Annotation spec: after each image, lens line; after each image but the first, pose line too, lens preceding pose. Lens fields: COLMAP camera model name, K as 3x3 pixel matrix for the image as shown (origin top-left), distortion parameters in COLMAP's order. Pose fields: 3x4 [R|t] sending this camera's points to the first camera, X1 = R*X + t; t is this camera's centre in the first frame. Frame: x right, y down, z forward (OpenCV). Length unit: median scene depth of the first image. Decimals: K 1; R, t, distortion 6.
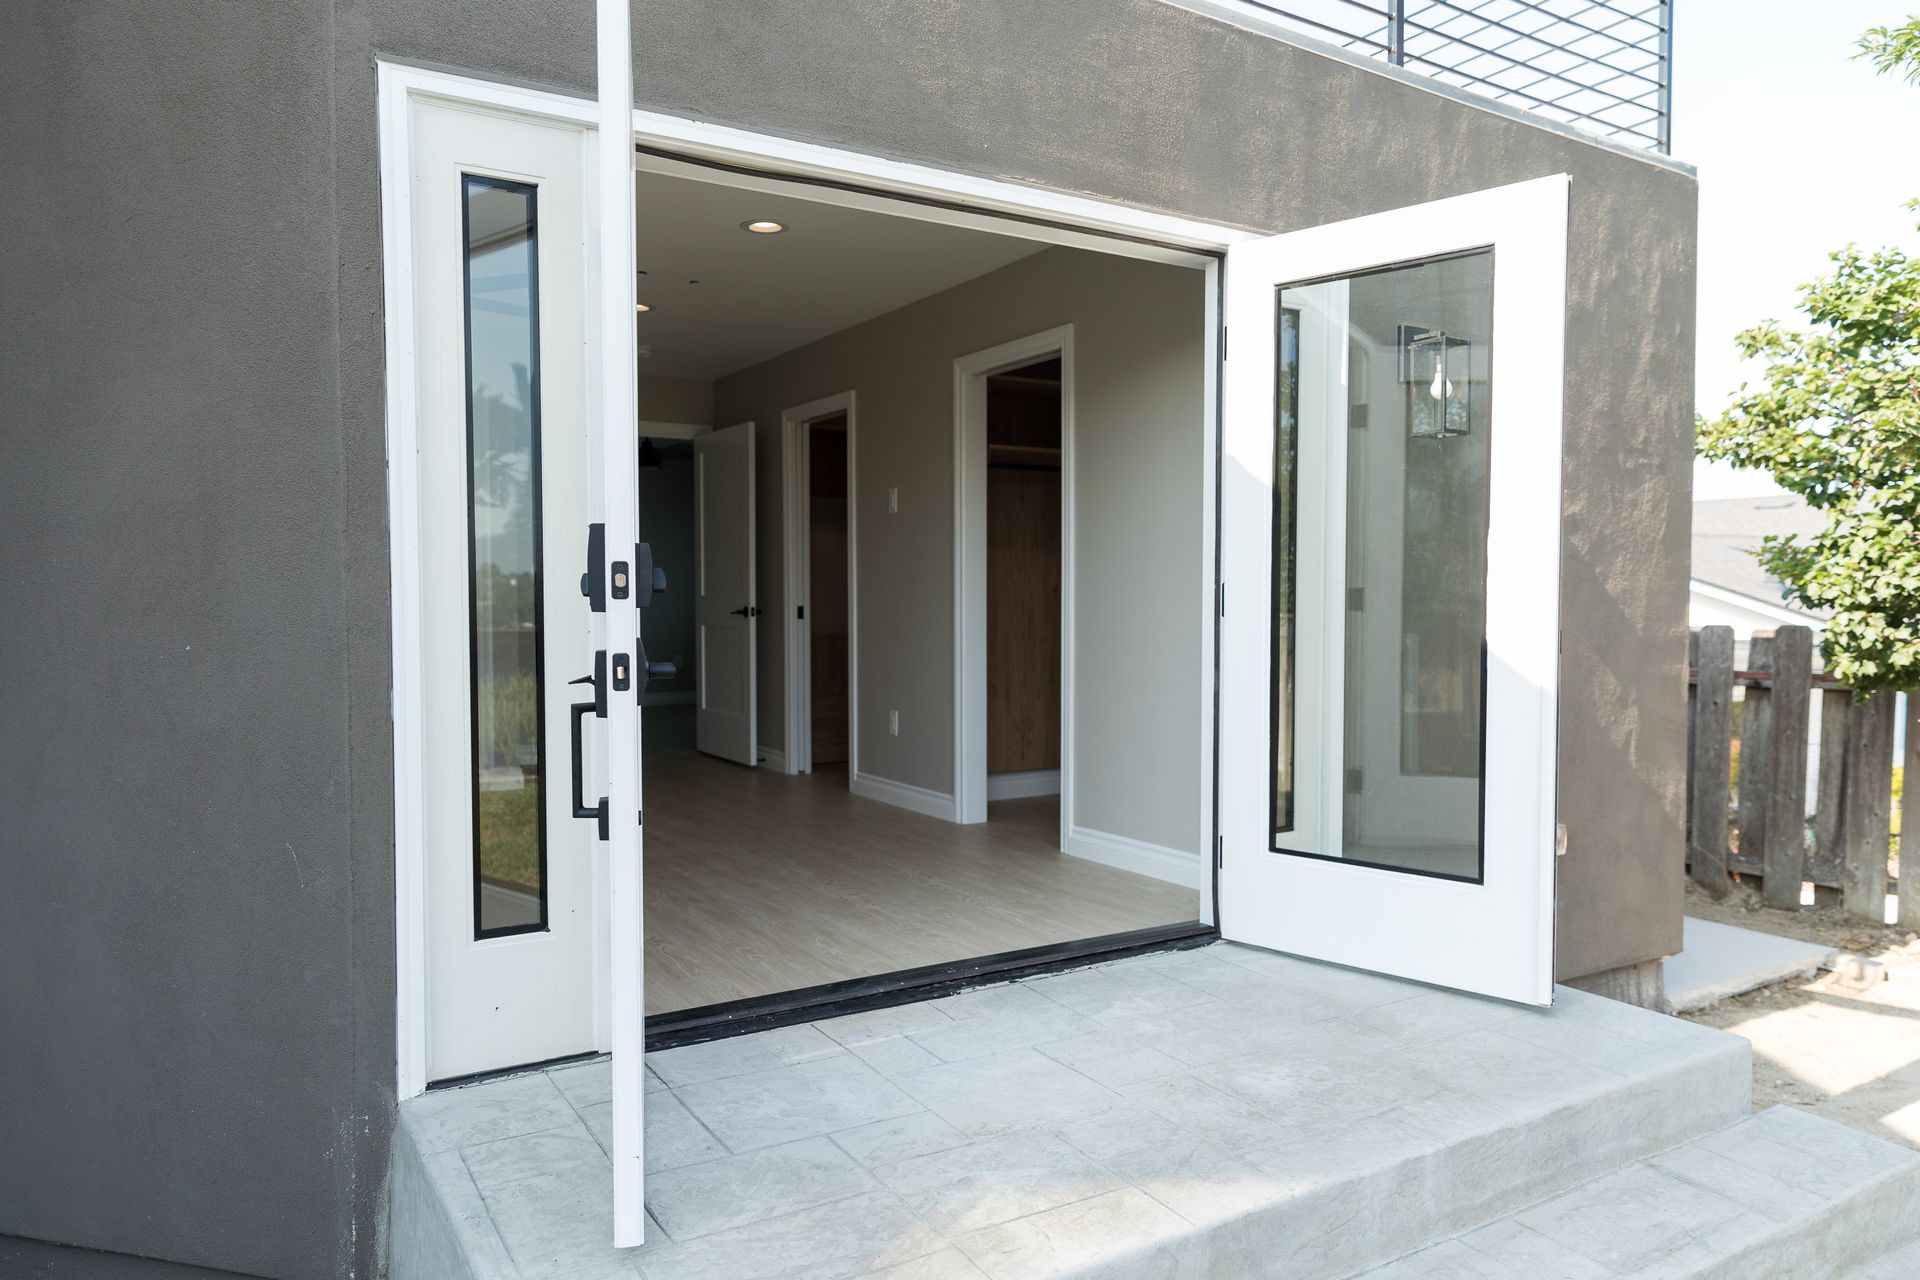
lens RADIAL K [[1277.3, 0, 960.0], [0, 1277.3, 640.0], [0, 0, 1]] dist [0.014011, -0.006352]
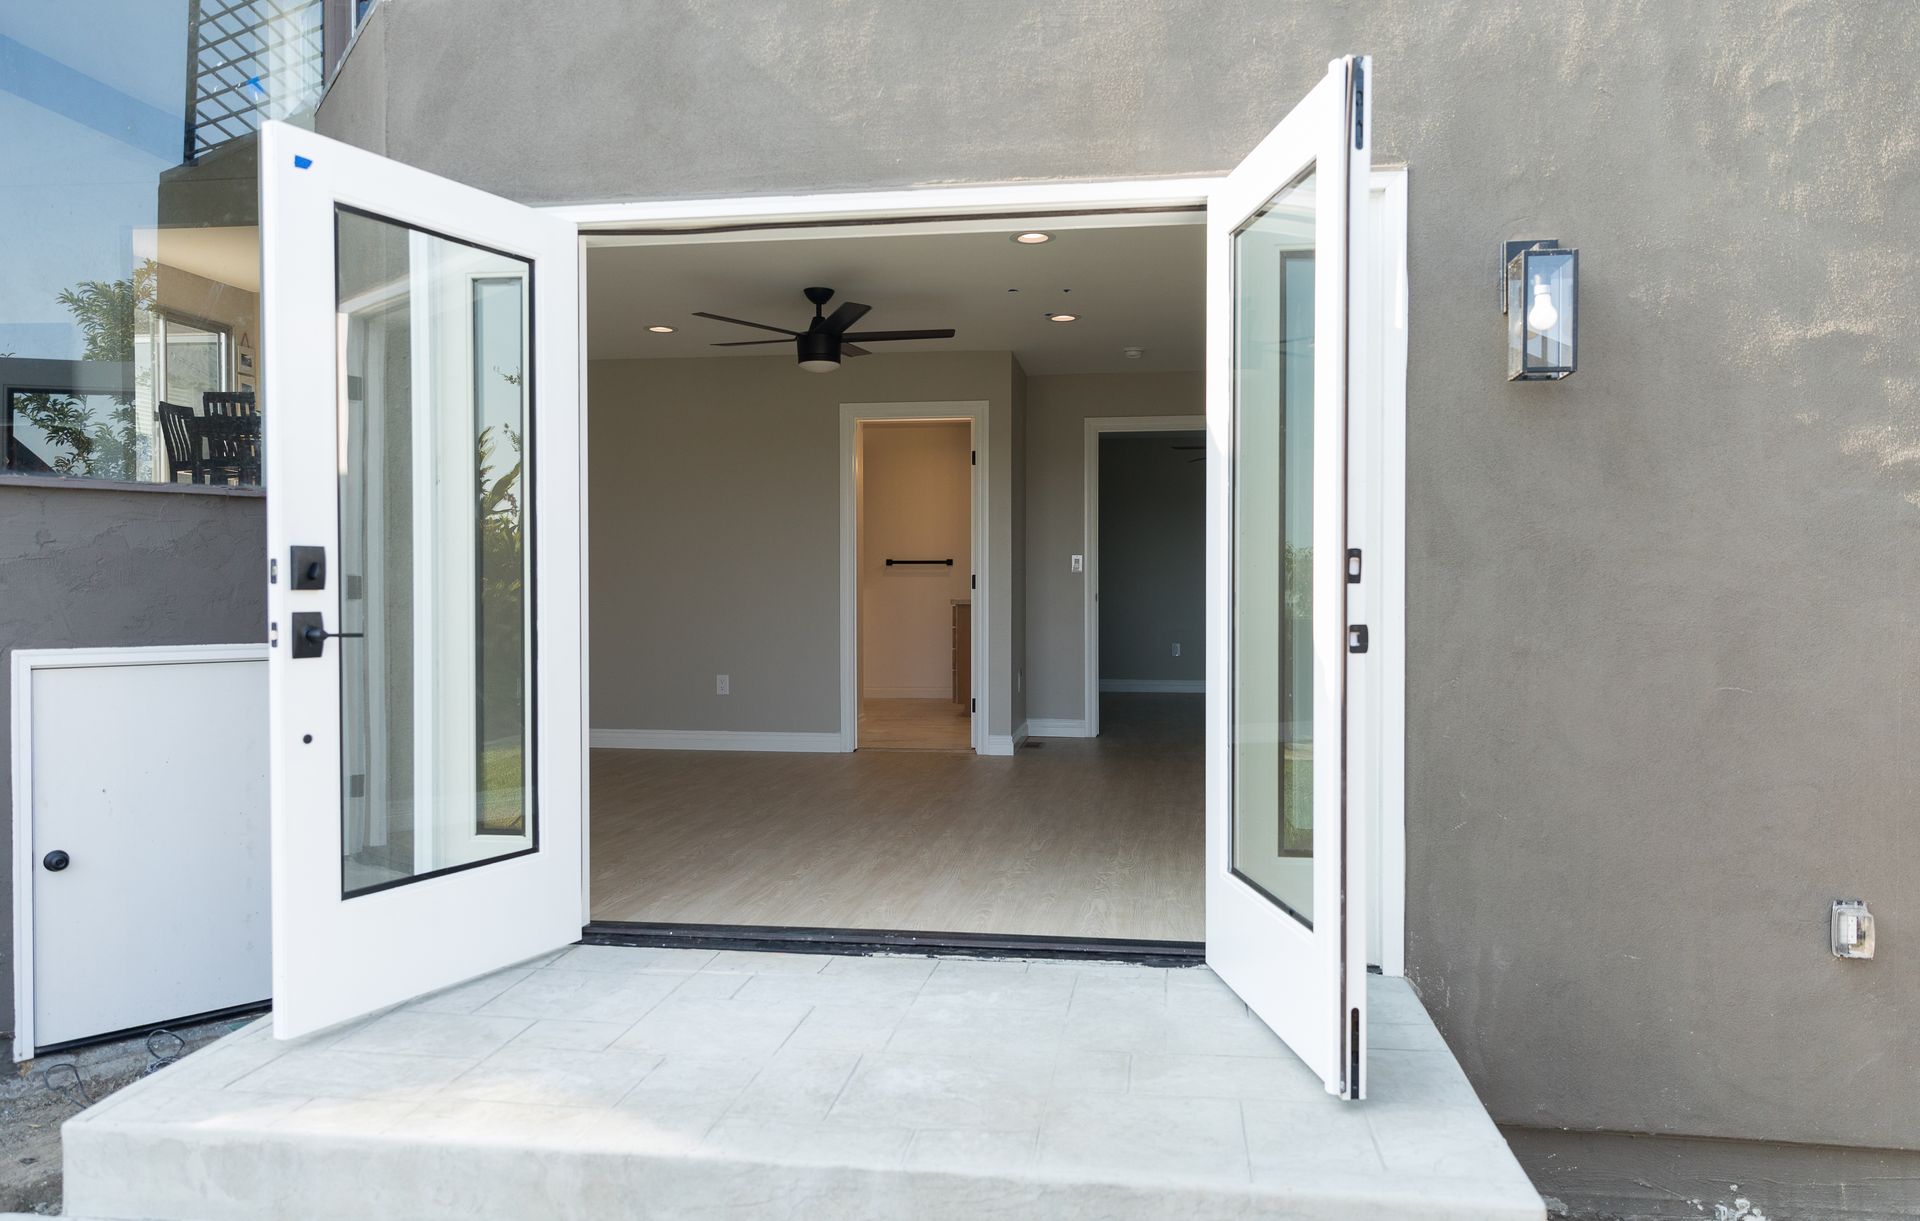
lens RADIAL K [[1290.6, 0, 992.3], [0, 1290.6, 600.0], [0, 0, 1]] dist [0.011690, 0.000020]
pose [[0.774288, 0.005809, -0.632807, 0.762788], [-0.021066, 0.999640, -0.016600, -0.003872], [0.632483, 0.026184, 0.774132, 0.225675]]
